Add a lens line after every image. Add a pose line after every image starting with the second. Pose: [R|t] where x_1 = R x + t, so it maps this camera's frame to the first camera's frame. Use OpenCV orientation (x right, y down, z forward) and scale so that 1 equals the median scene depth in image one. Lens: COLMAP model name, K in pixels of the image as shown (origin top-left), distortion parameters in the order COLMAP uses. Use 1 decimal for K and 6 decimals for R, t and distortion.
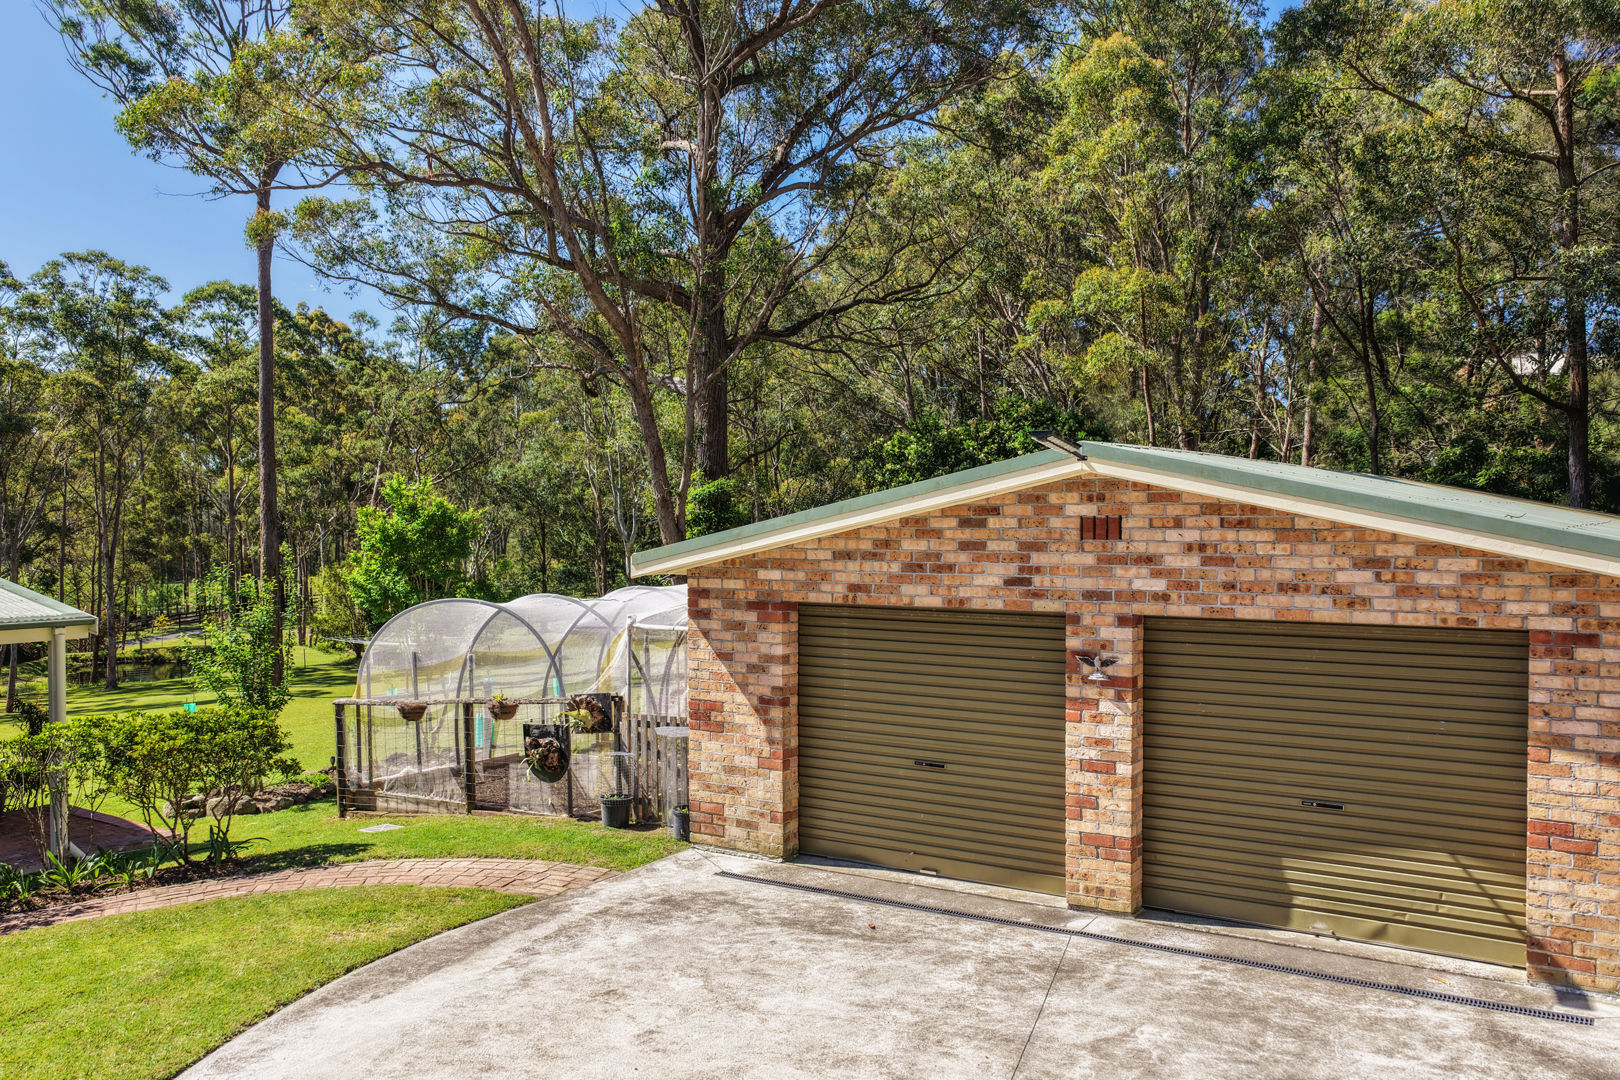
lens RADIAL K [[1333.1, 0, 810.0], [0, 1333.1, 540.0], [0, 0, 1]] dist [0.005007, 0.006523]
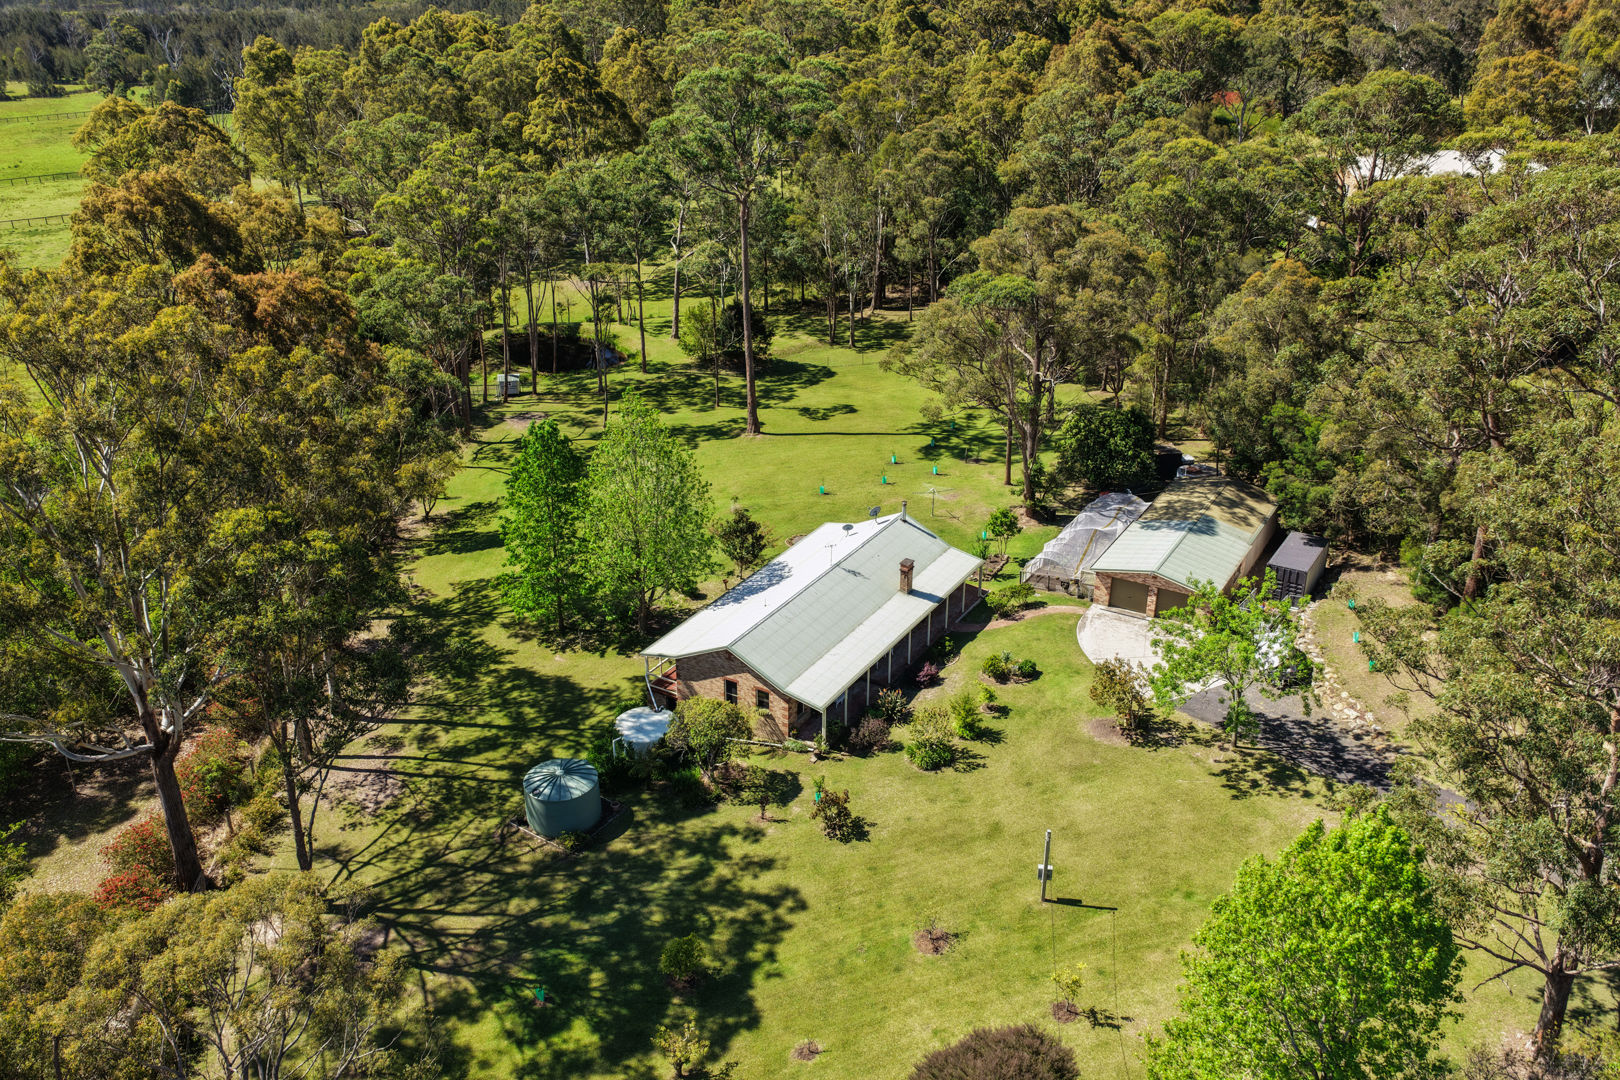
lens RADIAL K [[1333.1, 0, 810.0], [0, 1333.1, 540.0], [0, 0, 1]] dist [0.005007, 0.006523]
pose [[0.999272, -0.015288, 0.034951, -0.273799], [-0.000360, 0.912374, 0.409357, -0.446293], [-0.038146, -0.409072, 0.911704, -0.793118]]
